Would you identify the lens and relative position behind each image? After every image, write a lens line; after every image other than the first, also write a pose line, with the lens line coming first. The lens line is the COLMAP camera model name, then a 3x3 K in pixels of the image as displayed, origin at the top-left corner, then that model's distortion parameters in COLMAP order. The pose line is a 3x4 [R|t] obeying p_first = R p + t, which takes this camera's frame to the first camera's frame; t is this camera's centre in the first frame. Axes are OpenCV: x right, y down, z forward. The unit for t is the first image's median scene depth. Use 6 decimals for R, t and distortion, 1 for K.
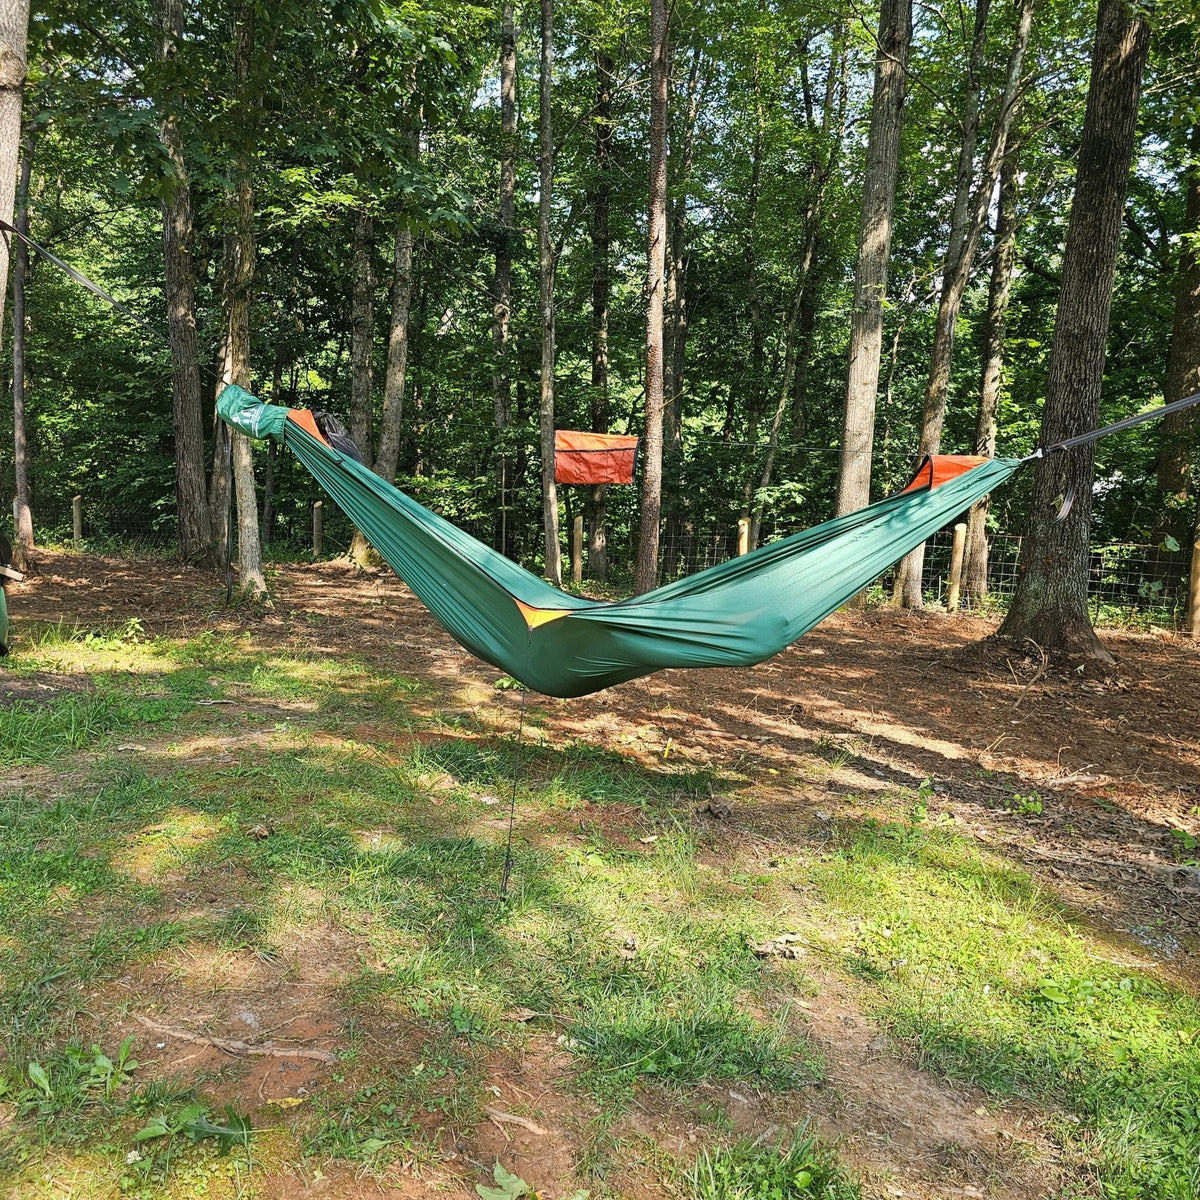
lens RADIAL K [[1073.2, 0, 602.1], [0, 1073.2, 604.5], [0, 0, 1]] dist [0.013075, -0.005402]
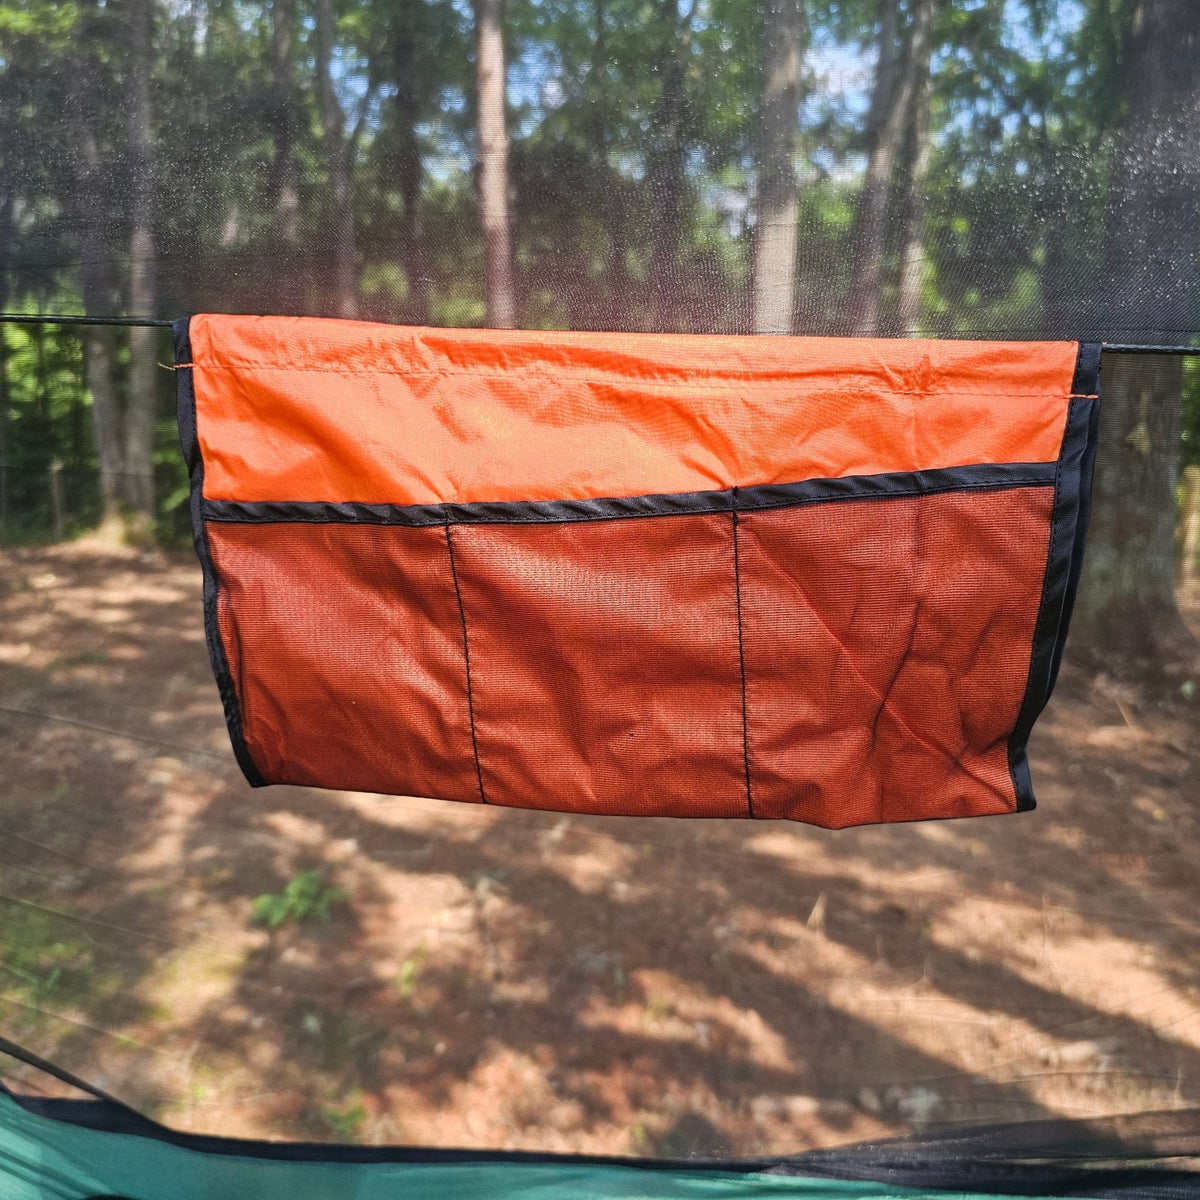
lens RADIAL K [[1072.7, 0, 590.6], [0, 1072.7, 600.3], [0, 0, 1]] dist [0.013012, -0.011012]
pose [[0.987410, -0.068154, 0.142743, -0.006047], [0.058777, 0.995889, 0.068916, -0.040932], [-0.146853, -0.059658, 0.987358, 0.269729]]
